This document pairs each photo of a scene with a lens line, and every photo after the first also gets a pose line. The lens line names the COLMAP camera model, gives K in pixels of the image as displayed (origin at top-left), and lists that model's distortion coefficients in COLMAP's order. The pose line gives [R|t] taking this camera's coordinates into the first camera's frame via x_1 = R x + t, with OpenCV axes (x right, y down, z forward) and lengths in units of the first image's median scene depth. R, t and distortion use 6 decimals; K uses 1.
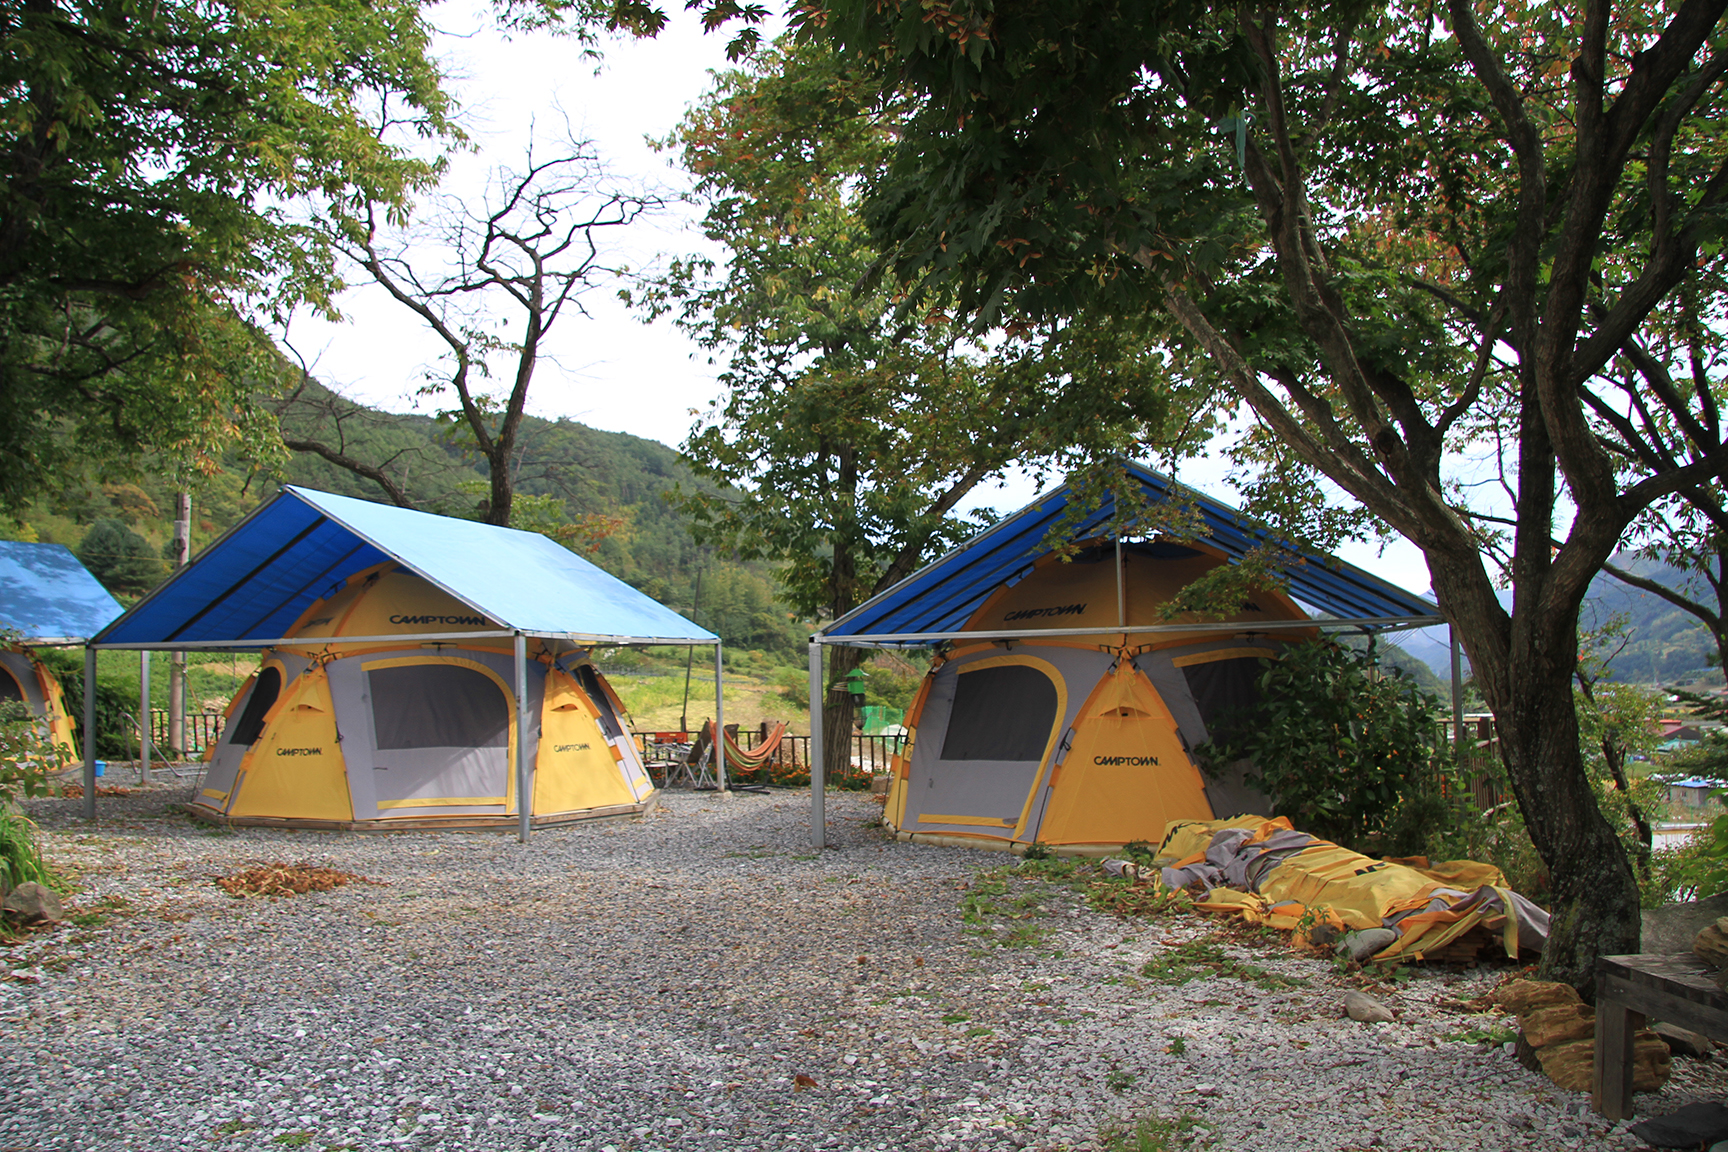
lens RADIAL K [[1368.4, 0, 853.8], [0, 1368.4, 569.5], [0, 0, 1]] dist [-0.148873, 0.049424]
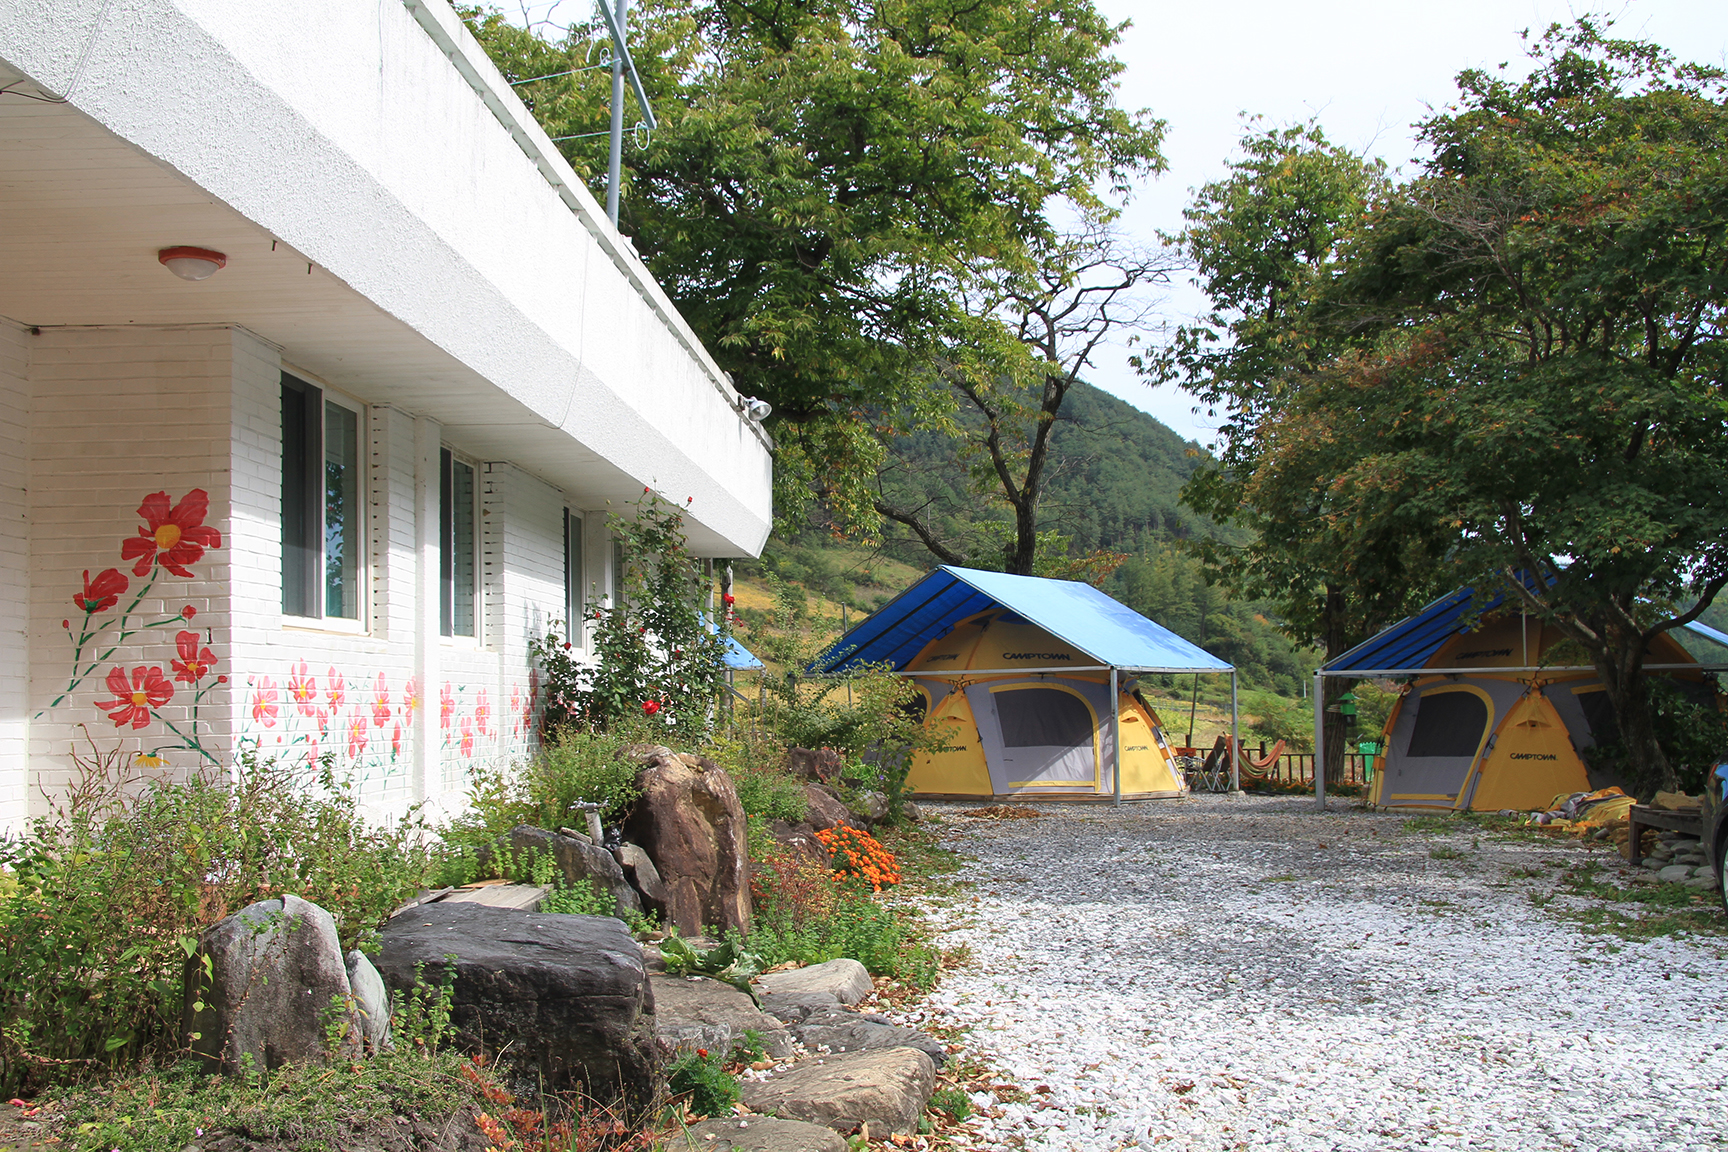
lens RADIAL K [[1964.7, 0, 858.7], [0, 1964.7, 575.1], [0, 0, 1]] dist [-0.012425, 0.000000]
pose [[0.969979, -0.006051, -0.243114, 0.004258], [0.009253, 0.999885, 0.012034, -0.049226], [0.243013, -0.013922, 0.969923, -0.685435]]
